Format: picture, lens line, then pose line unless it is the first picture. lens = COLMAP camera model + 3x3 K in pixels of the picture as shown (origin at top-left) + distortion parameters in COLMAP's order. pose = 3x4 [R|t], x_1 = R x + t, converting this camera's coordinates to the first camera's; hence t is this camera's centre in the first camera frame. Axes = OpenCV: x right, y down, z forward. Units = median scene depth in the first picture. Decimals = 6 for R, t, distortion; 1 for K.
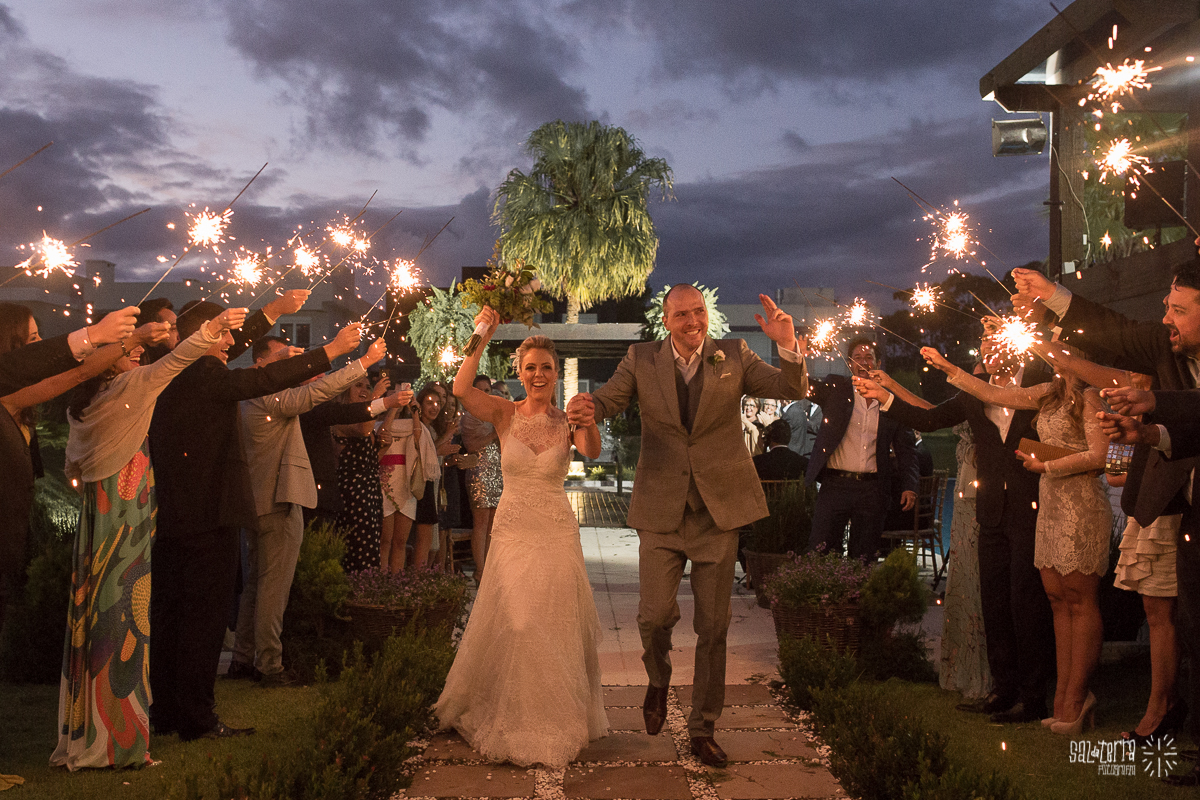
lens RADIAL K [[1154.9, 0, 600.0], [0, 1154.9, 400.0], [0, 0, 1]] dist [-0.036952, 0.009366]
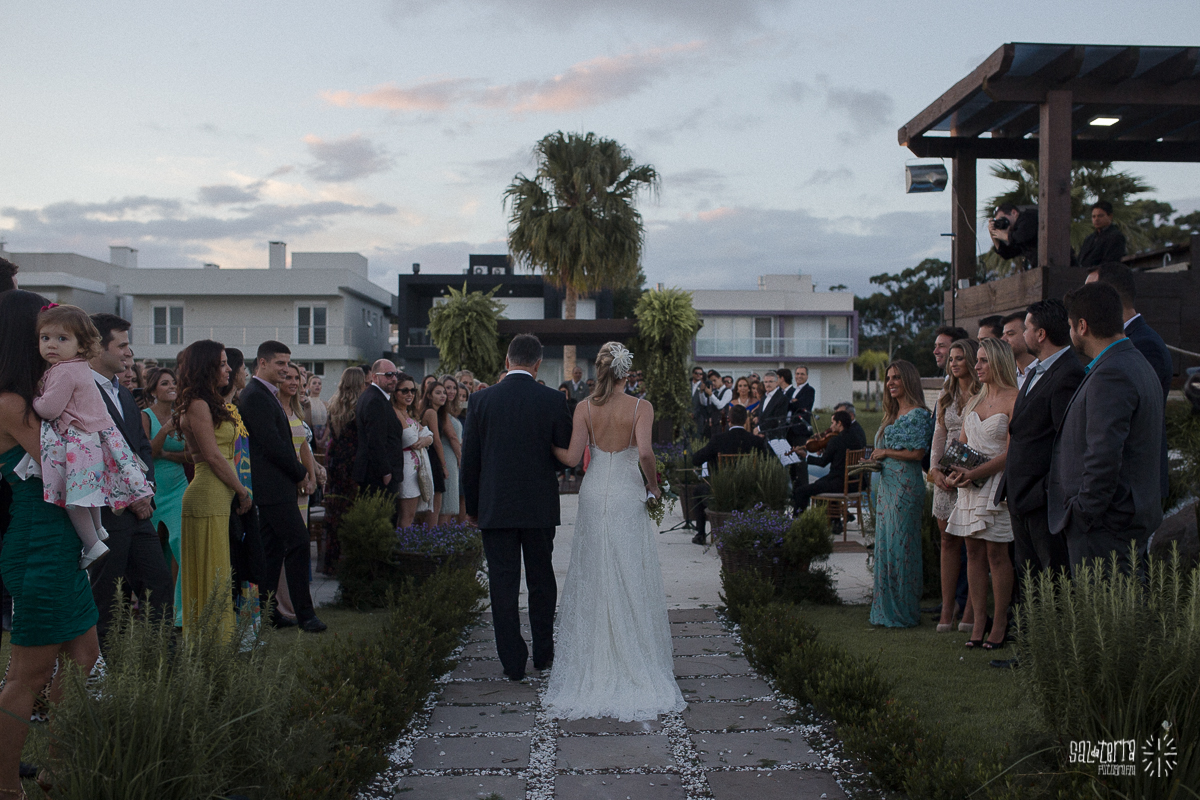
lens RADIAL K [[1154.9, 0, 600.0], [0, 1154.9, 400.0], [0, 0, 1]] dist [-0.036952, 0.009366]
pose [[0.999972, -0.006887, -0.002953, 0.018052], [0.006962, 0.999635, 0.026105, -0.030370], [0.002772, -0.026125, 0.999655, -0.332147]]
